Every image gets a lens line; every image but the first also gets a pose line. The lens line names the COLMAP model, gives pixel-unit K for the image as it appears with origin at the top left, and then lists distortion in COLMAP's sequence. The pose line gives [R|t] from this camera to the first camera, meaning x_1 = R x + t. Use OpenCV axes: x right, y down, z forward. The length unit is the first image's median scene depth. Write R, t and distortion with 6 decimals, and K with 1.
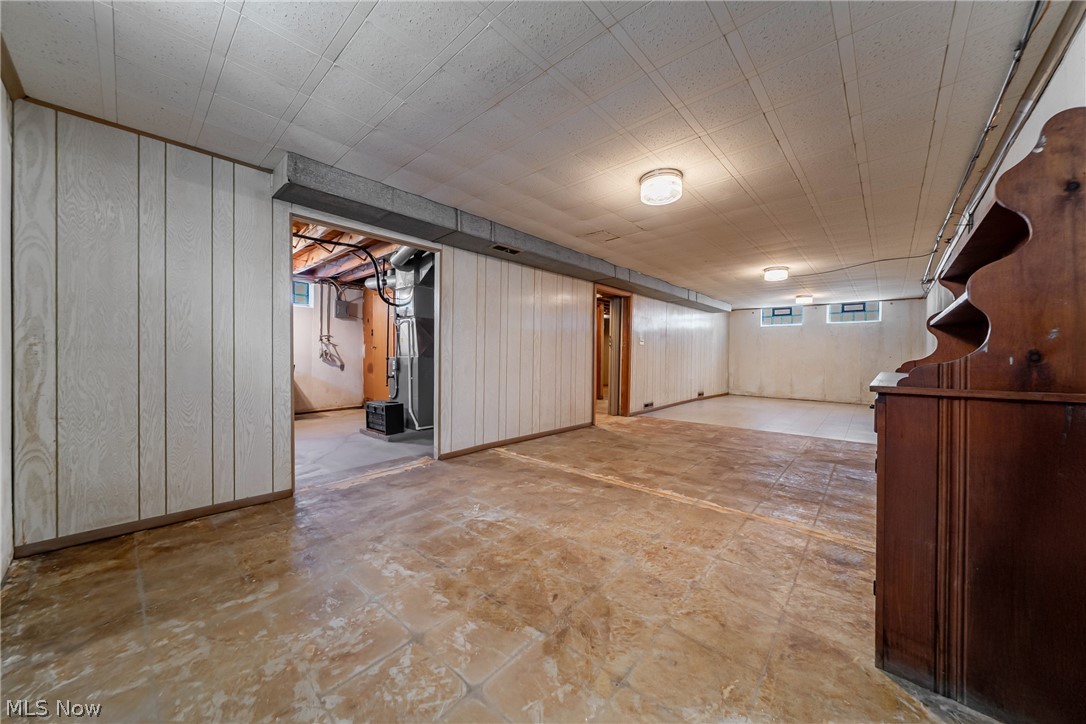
lens RADIAL K [[379.4, 0, 540.9], [0, 379.4, 357.0], [0, 0, 1]] dist [-0.000533, -0.000074]
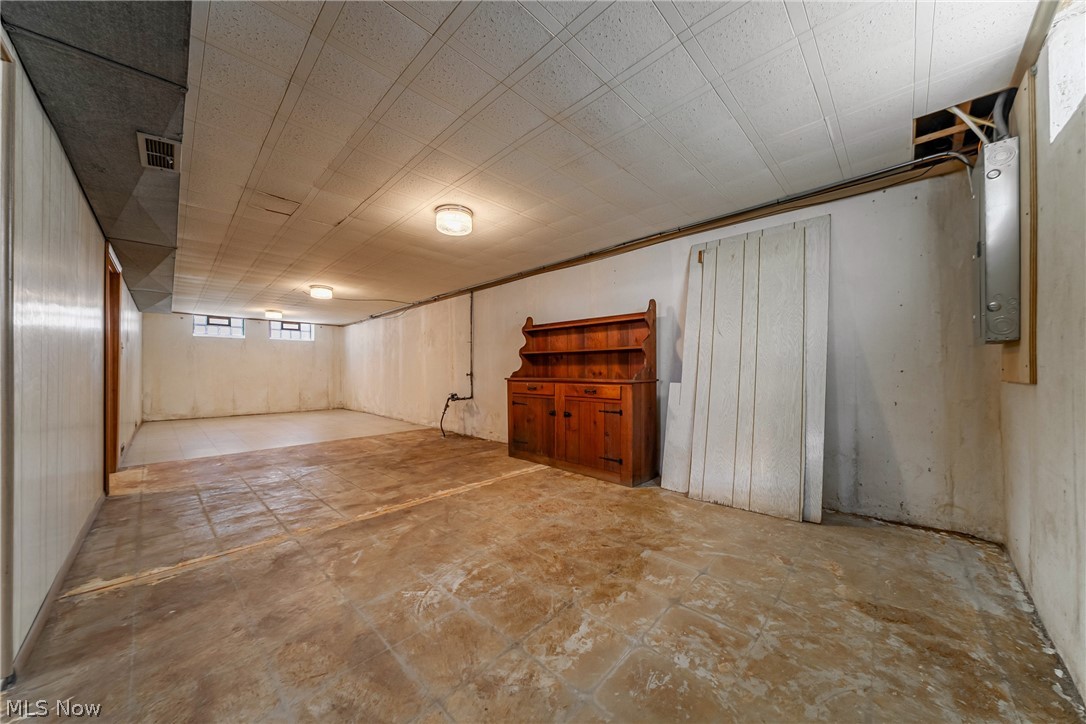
lens RADIAL K [[372.3, 0, 542.3], [0, 372.3, 368.7], [0, 0, 1]] dist [-0.002277, -0.000208]
pose [[0.035457, -0.003019, 0.999367, -0.993035], [0.009514, 0.999951, 0.002684, -0.005599], [-0.999326, 0.009413, 0.035484, 0.894947]]
